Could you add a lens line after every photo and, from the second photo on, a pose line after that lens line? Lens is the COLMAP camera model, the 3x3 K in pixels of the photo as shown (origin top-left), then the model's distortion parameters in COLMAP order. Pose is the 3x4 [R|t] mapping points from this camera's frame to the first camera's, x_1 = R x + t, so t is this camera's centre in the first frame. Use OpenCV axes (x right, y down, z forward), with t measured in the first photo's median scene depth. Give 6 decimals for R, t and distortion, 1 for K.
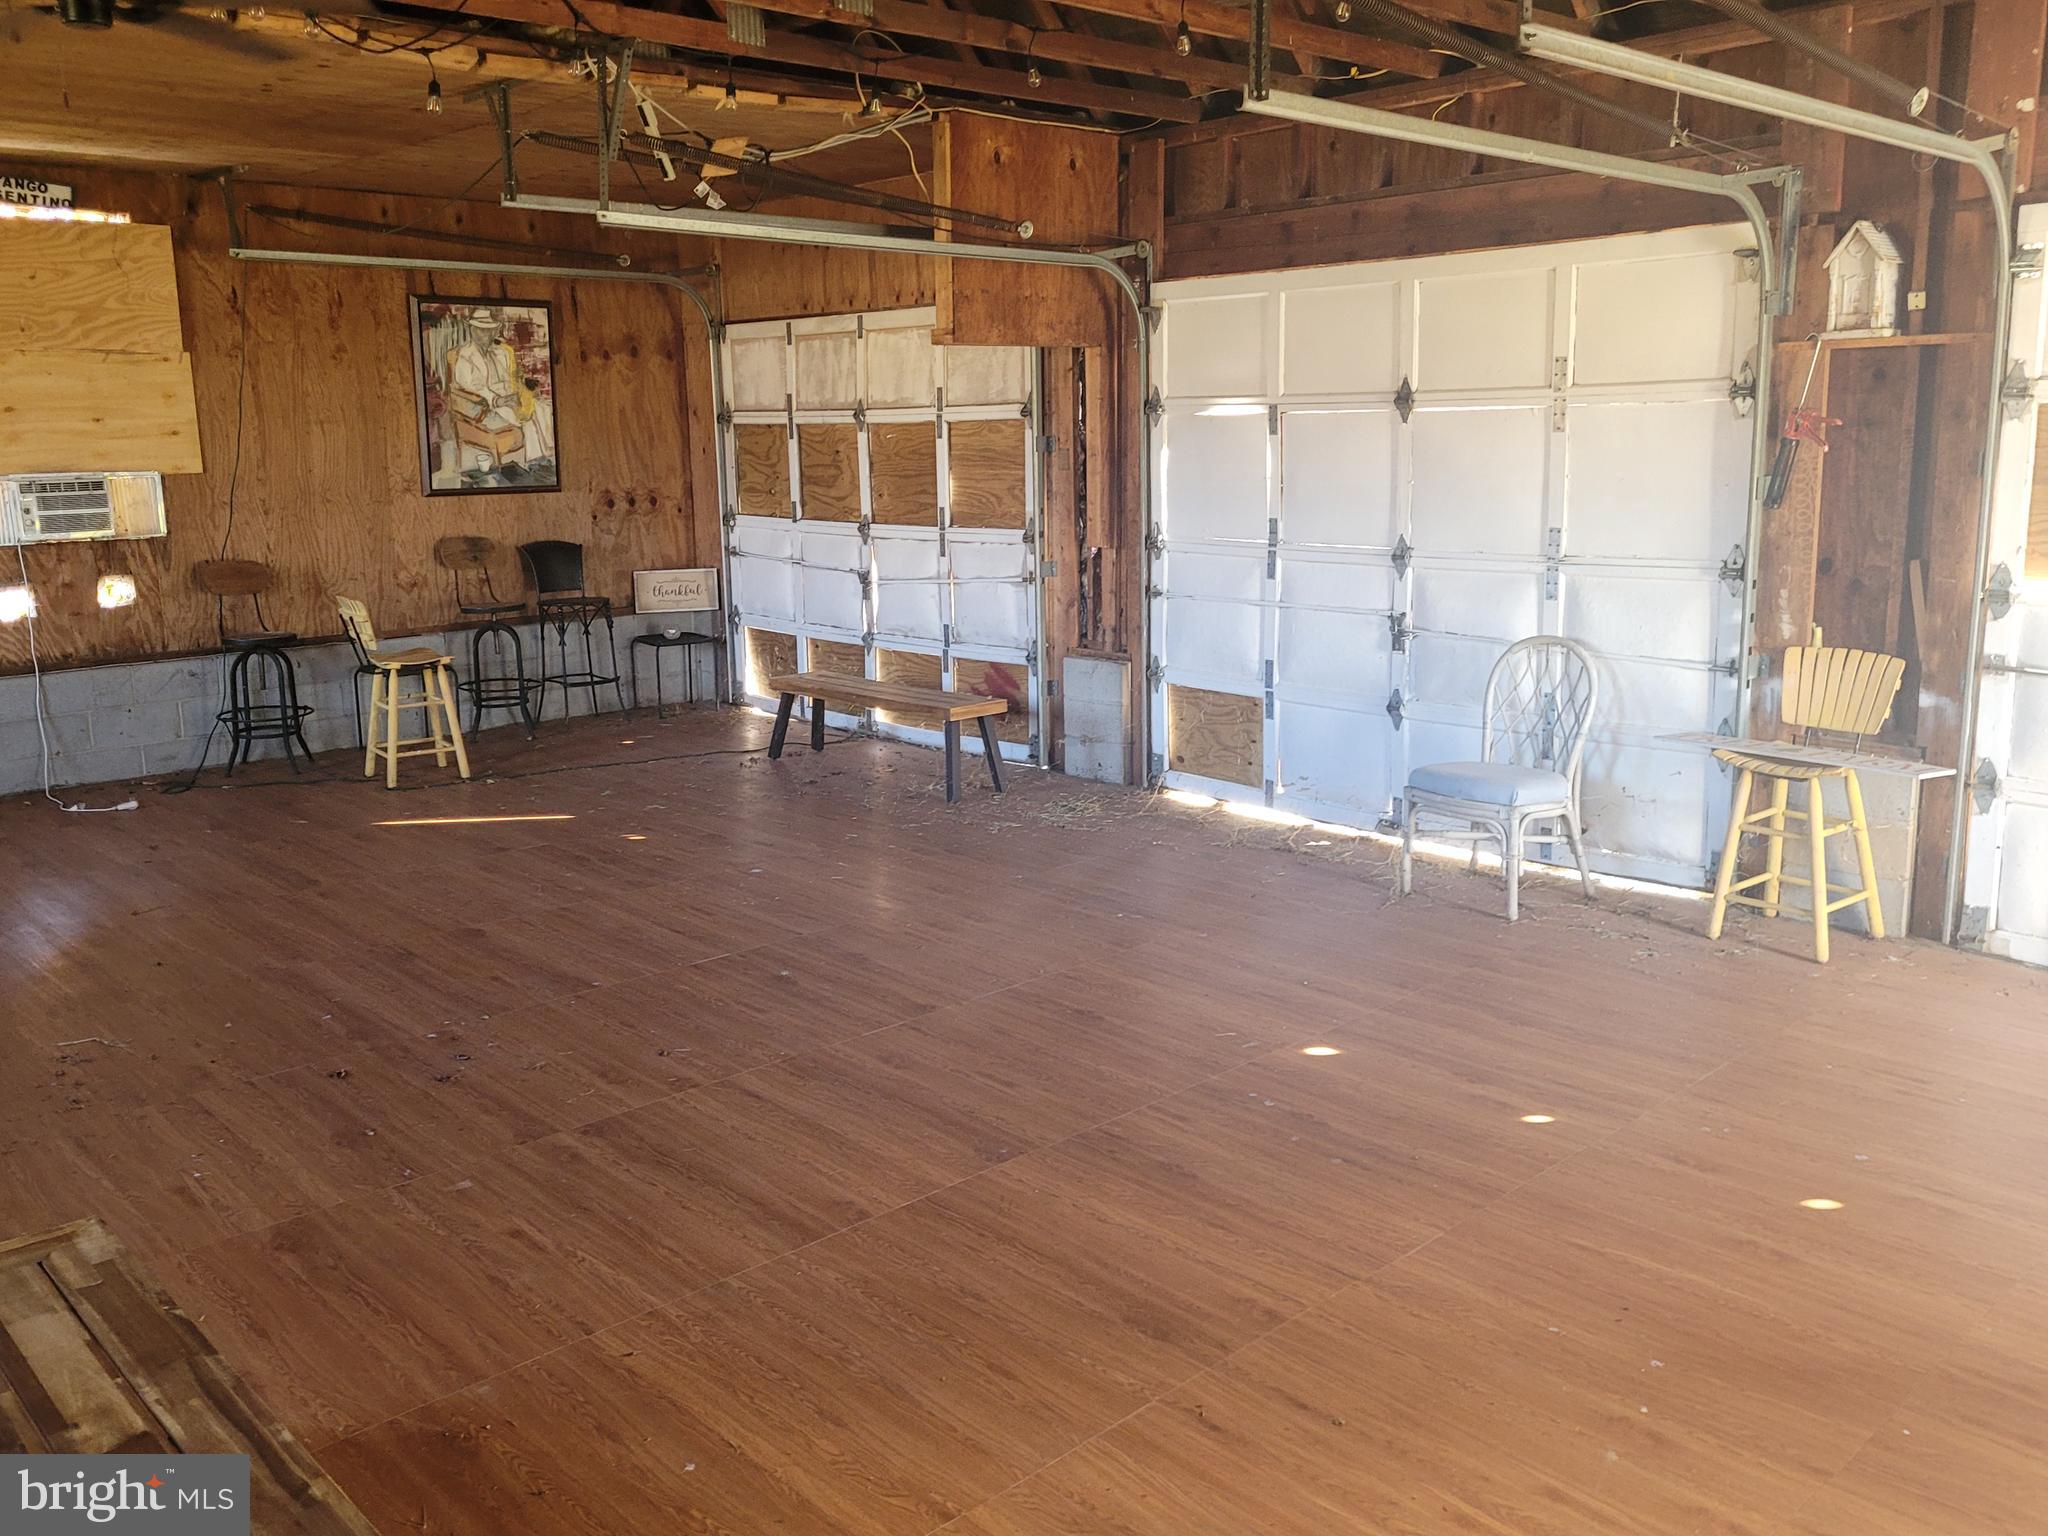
lens RADIAL K [[1664.3, 0, 1027.7], [0, 1664.3, 726.8], [0, 0, 1]] dist [0.051194, -0.044049]
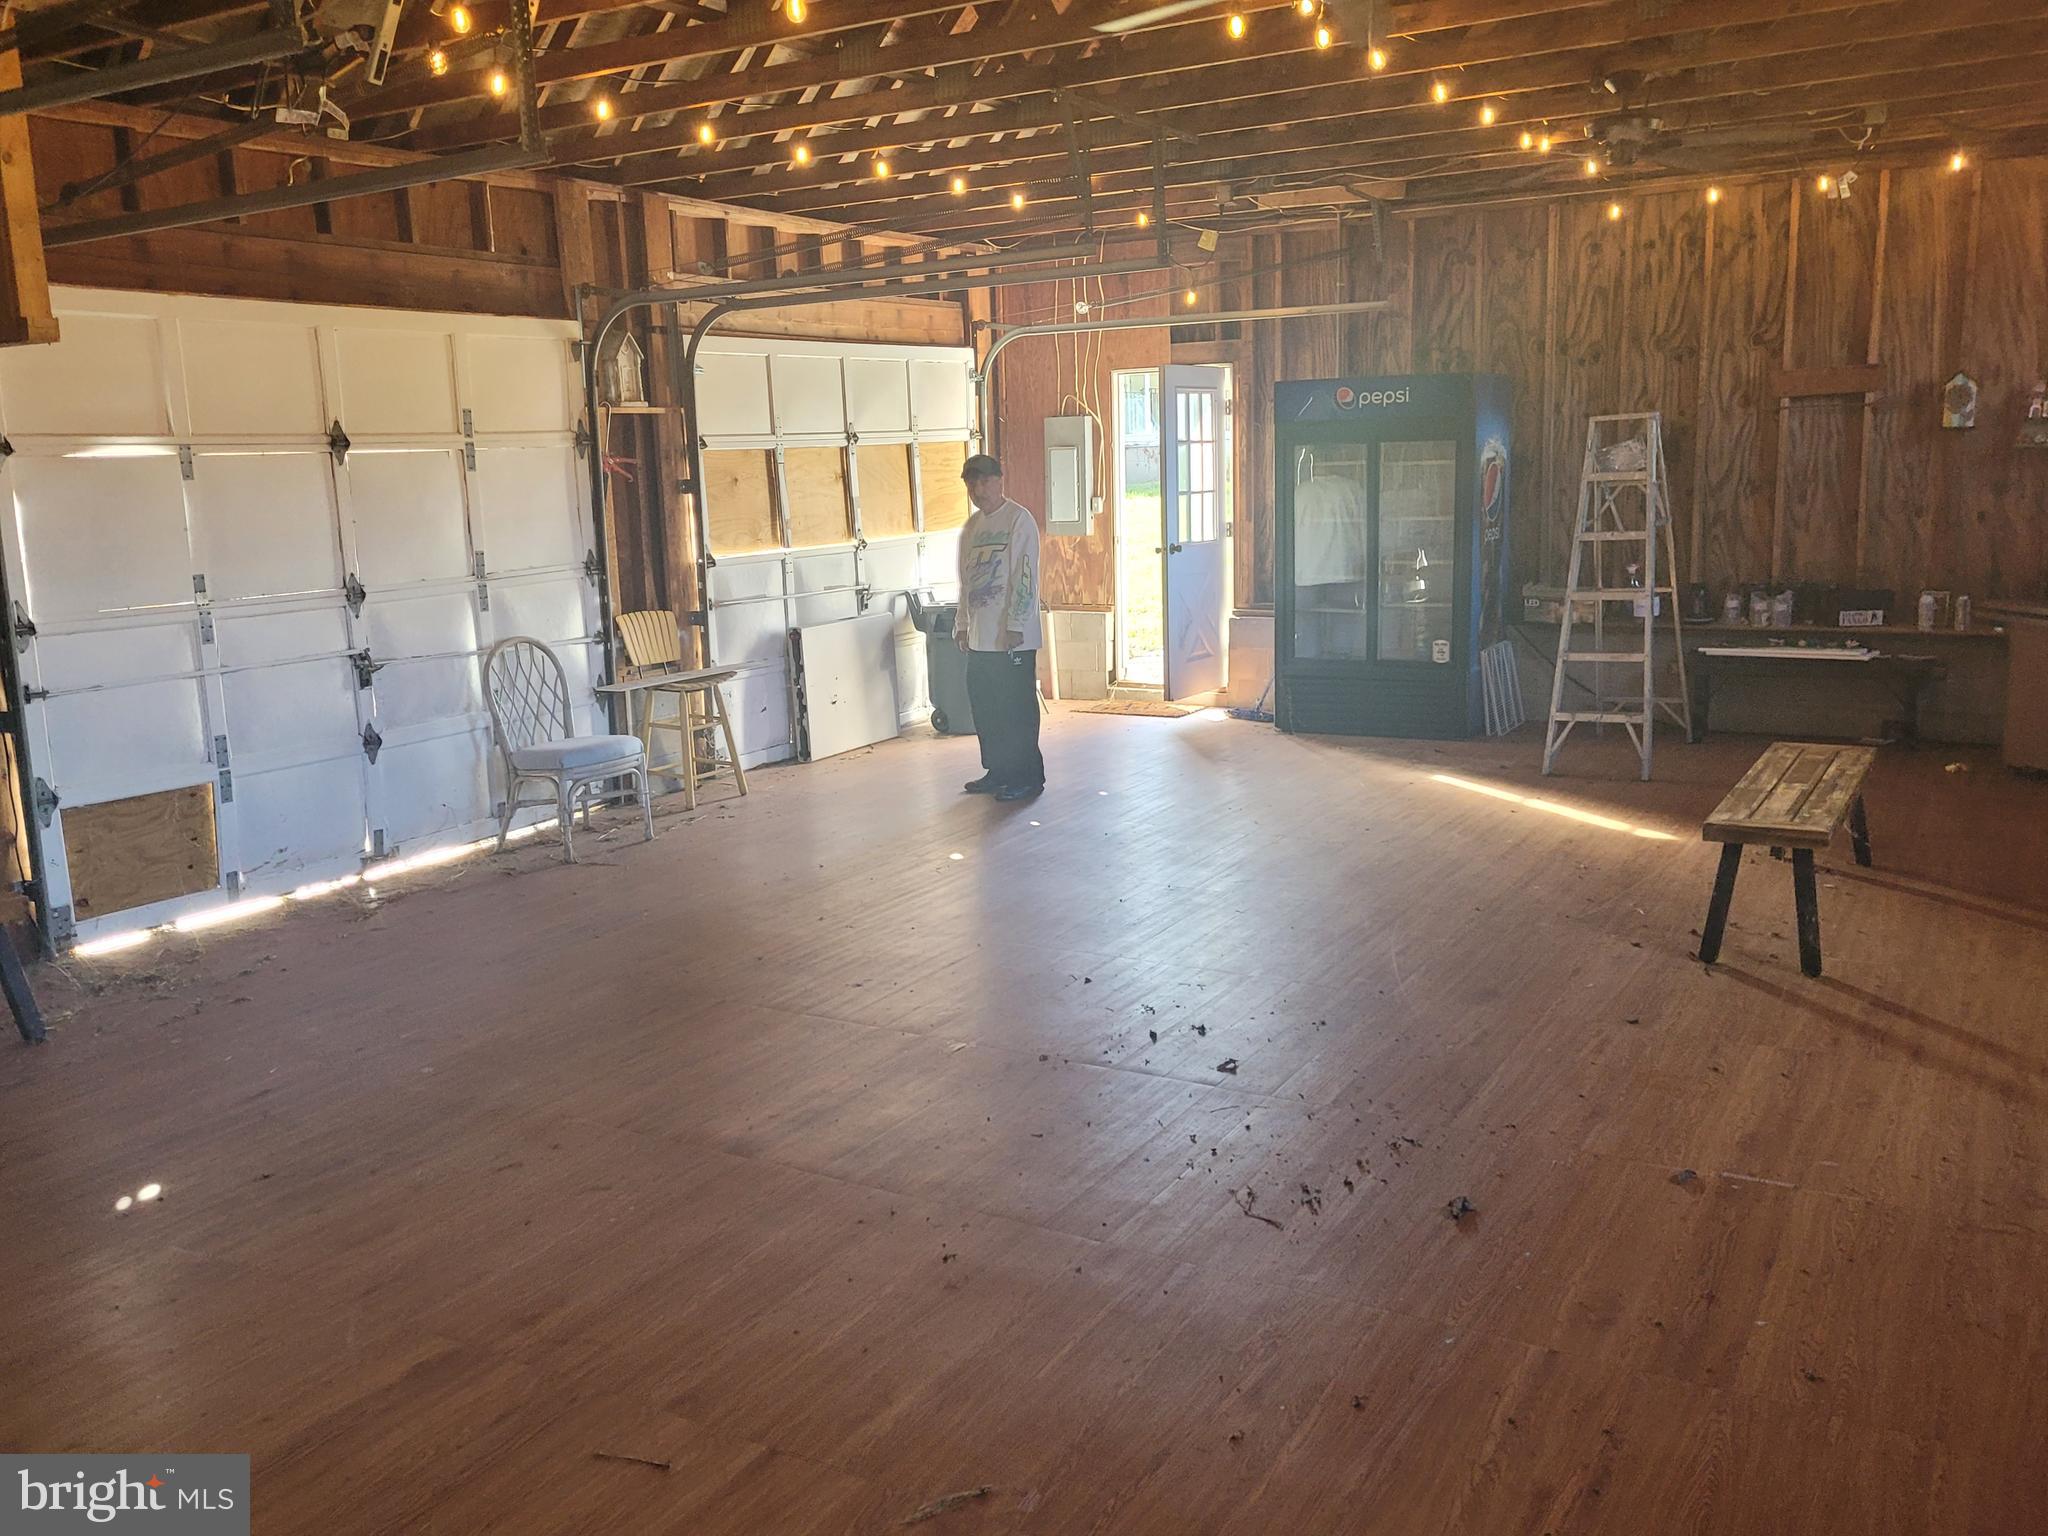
lens RADIAL K [[1672.6, 0, 996.7], [0, 1672.6, 739.6], [0, 0, 1]] dist [0.049202, -0.042492]
pose [[-0.254293, -0.139024, 0.957083, -0.763204], [0.210571, 0.957914, 0.195093, -0.118123], [-0.943925, 0.251145, -0.214316, 0.760461]]
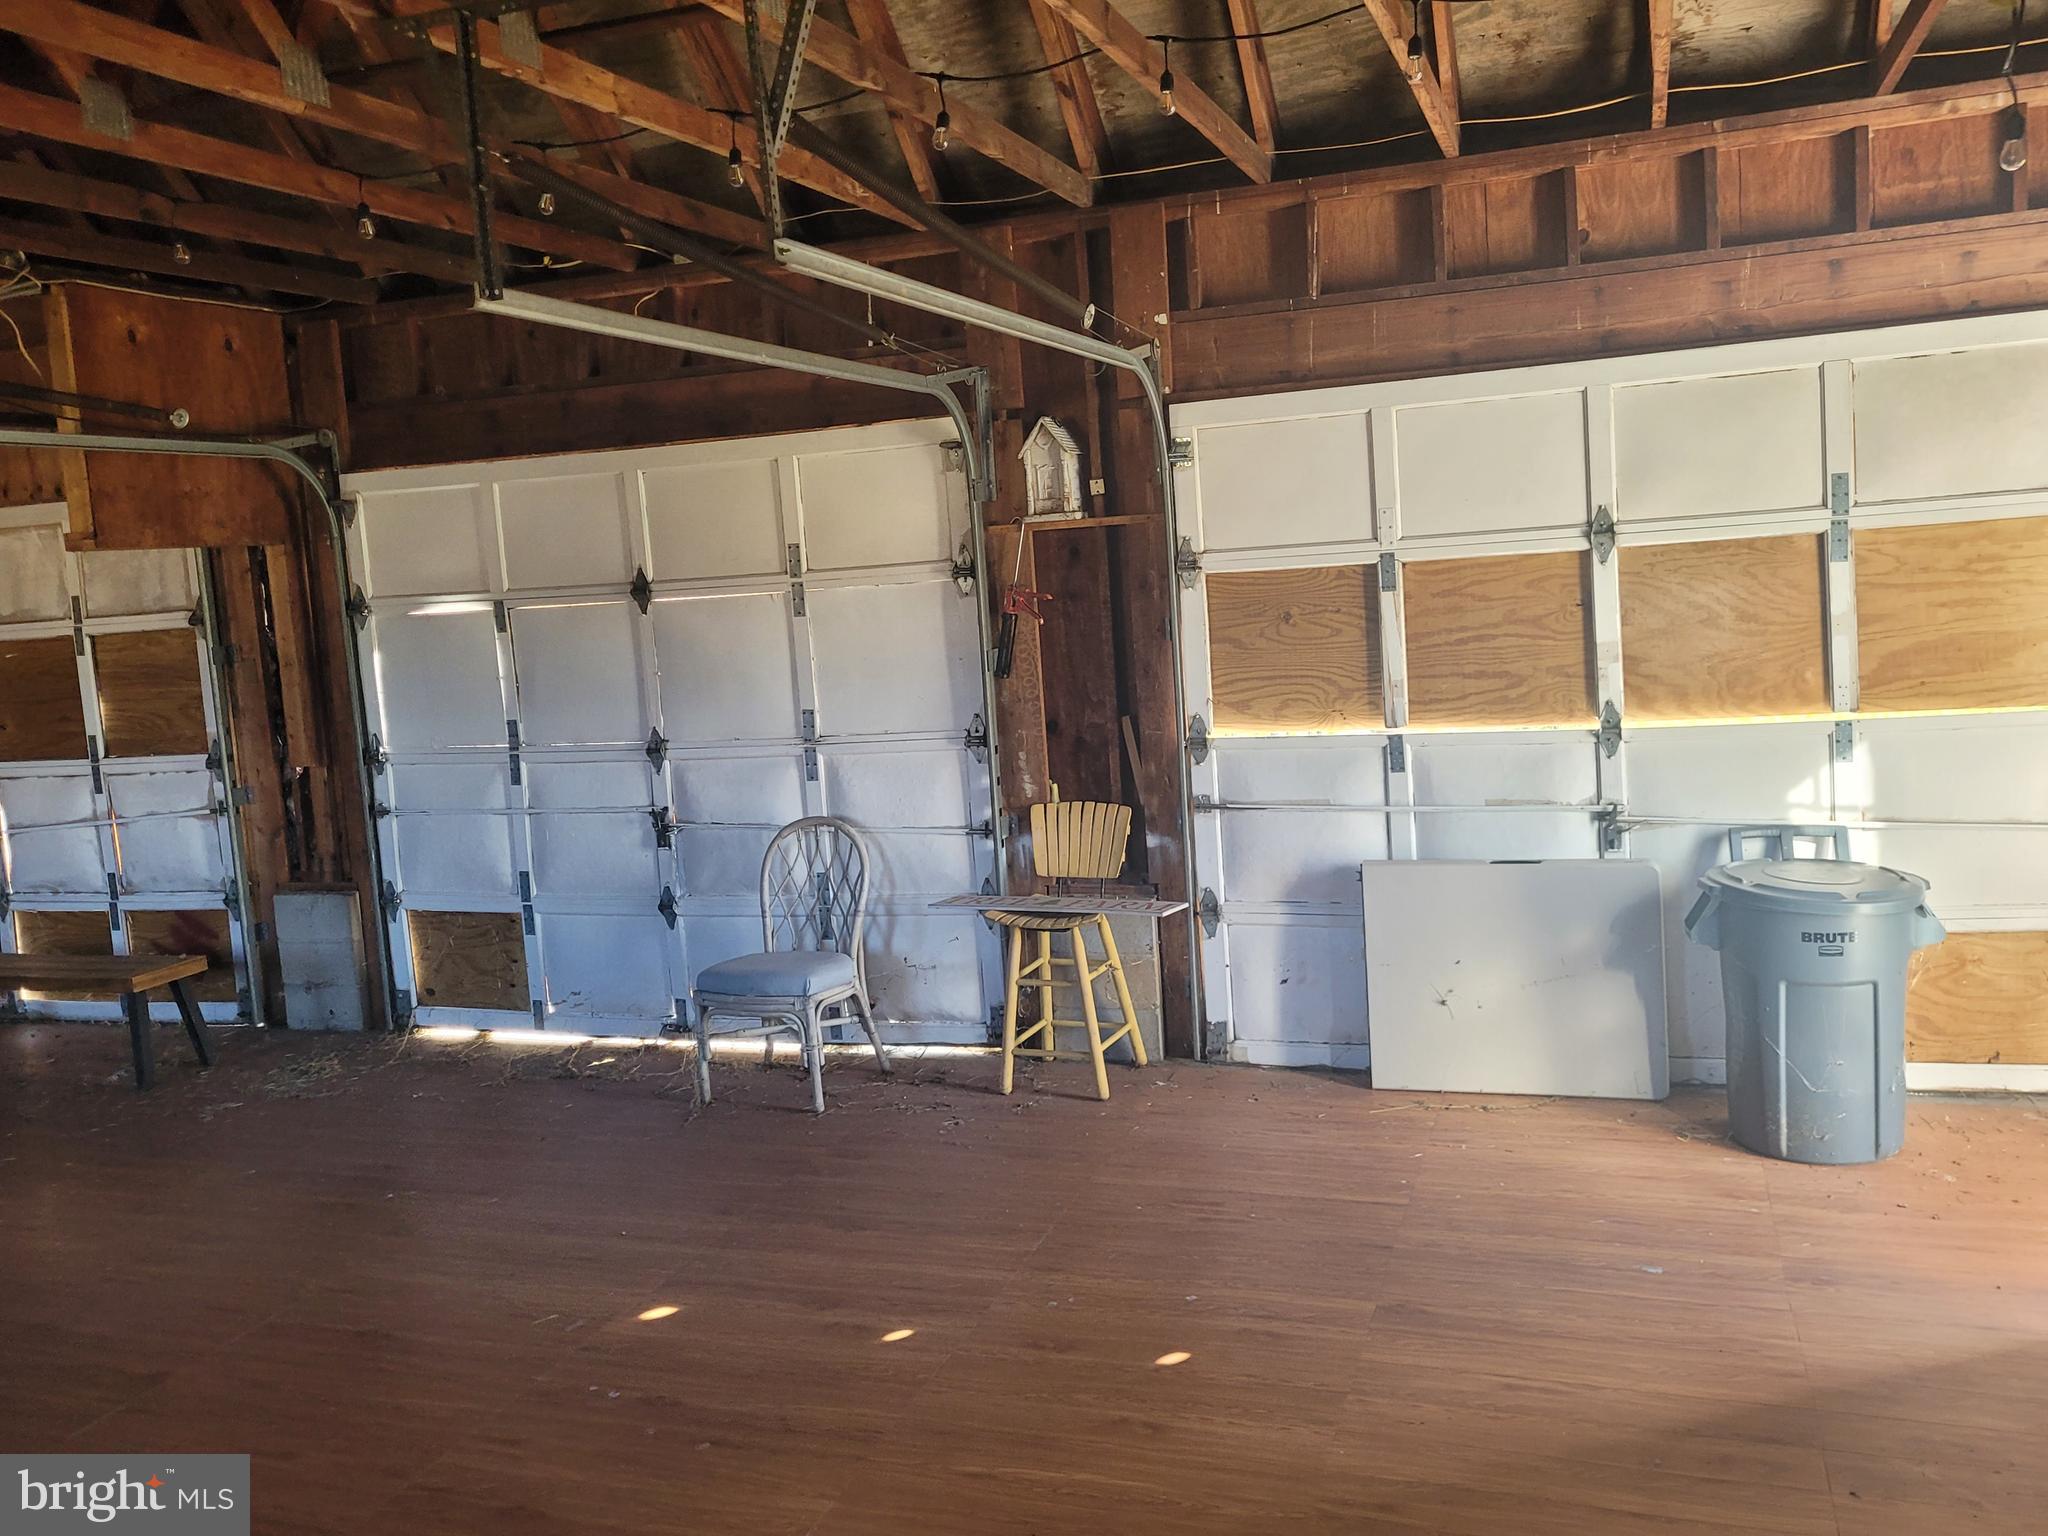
lens RADIAL K [[1669.3, 0, 1029.0], [0, 1669.3, 731.7], [0, 0, 1]] dist [0.043385, -0.017917]
pose [[0.888924, -0.090054, 0.449115, -0.015483], [0.131855, 0.989290, -0.062611, -0.020416], [-0.438667, 0.114874, 0.891277, 0.037546]]
